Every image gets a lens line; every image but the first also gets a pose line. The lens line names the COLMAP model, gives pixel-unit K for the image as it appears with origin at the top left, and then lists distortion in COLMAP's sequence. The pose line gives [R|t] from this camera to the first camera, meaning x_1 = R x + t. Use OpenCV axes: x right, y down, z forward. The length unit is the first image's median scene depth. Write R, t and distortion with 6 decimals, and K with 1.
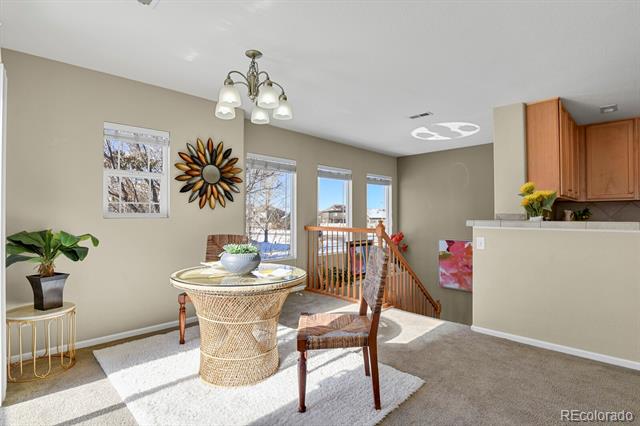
lens RADIAL K [[319.8, 0, 322.0], [0, 319.8, 214.1], [0, 0, 1]] dist [-0.023691, -0.000877]
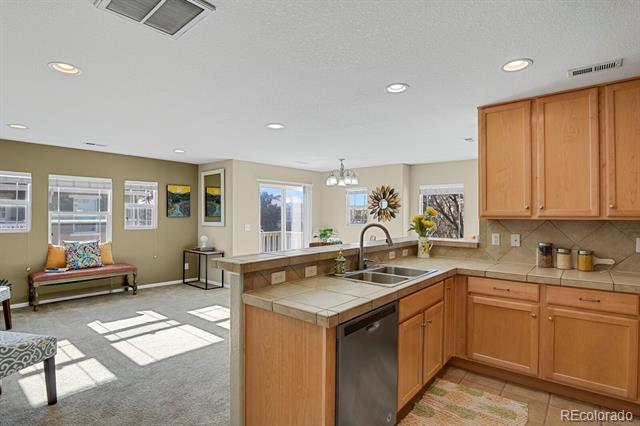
lens RADIAL K [[326.6, 0, 322.5], [0, 326.6, 214.0], [0, 0, 1]] dist [-0.020305, -0.000304]
pose [[0.107159, 0.000608, -0.994242, 1.555035], [0.002510, 0.999996, 0.000882, -0.066843], [0.994239, -0.002590, 0.107157, 0.410608]]
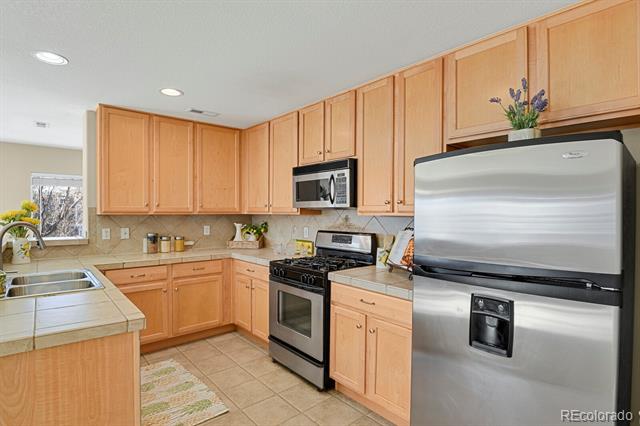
lens RADIAL K [[326.6, 0, 322.5], [0, 326.6, 214.0], [0, 0, 1]] dist [-0.020305, -0.000304]
pose [[0.998372, 0.008562, -0.056396, 1.404369], [-0.007815, 0.999879, 0.013465, -0.069585], [0.056504, -0.013002, 0.998318, 0.113599]]
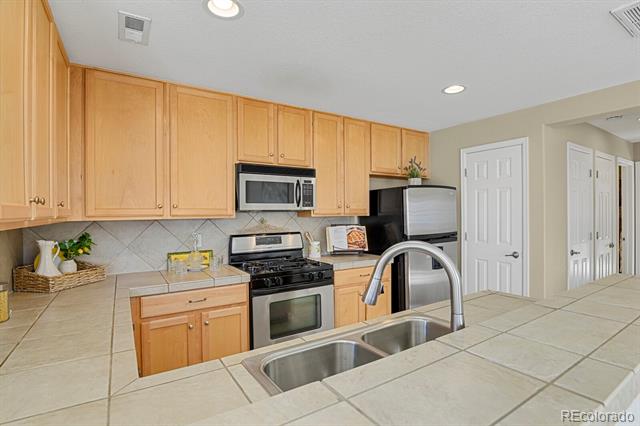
lens RADIAL K [[312.6, 0, 321.6], [0, 312.6, 215.5], [0, 0, 1]] dist [-0.036826, -0.000555]
pose [[0.205540, -0.007375, 0.978621, 0.571014], [0.001632, 0.999973, 0.007193, -0.066264], [-0.978647, 0.000119, 0.205546, 0.684570]]
